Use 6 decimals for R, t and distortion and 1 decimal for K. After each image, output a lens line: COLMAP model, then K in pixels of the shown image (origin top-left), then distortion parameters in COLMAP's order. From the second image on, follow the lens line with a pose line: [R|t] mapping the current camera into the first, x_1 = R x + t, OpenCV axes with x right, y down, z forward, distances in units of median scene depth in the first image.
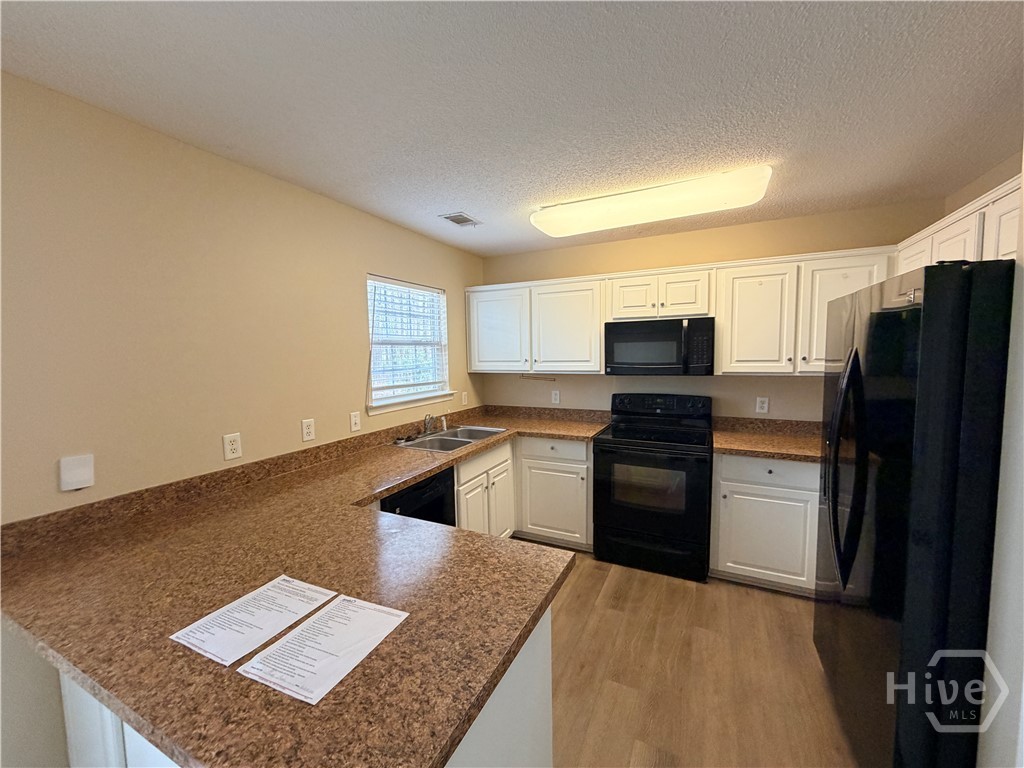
lens RADIAL K [[406.5, 0, 509.3], [0, 406.5, 385.7], [0, 0, 1]] dist [0.000511, 0.000050]
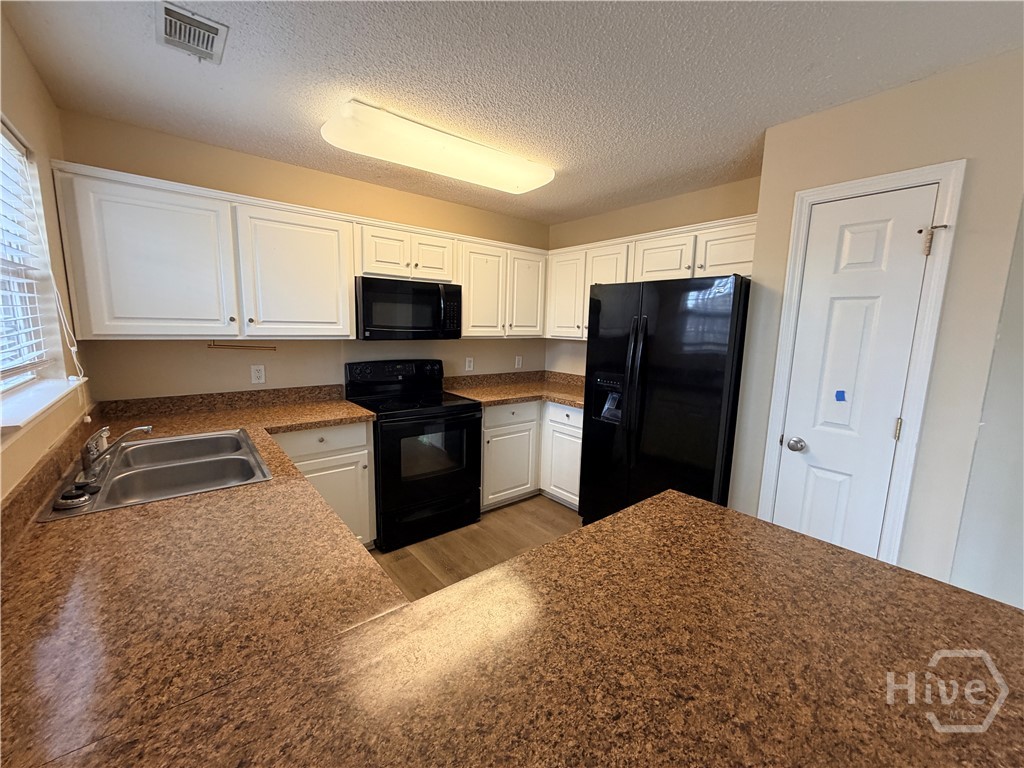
lens RADIAL K [[406.5, 0, 513.7], [0, 406.5, 385.1], [0, 0, 1]] dist [0.000511, 0.000050]
pose [[0.414253, -0.108767, 0.903639, -0.421107], [0.045314, 0.994067, 0.098878, -0.003252], [-0.909033, -0.000013, 0.416724, 0.387092]]
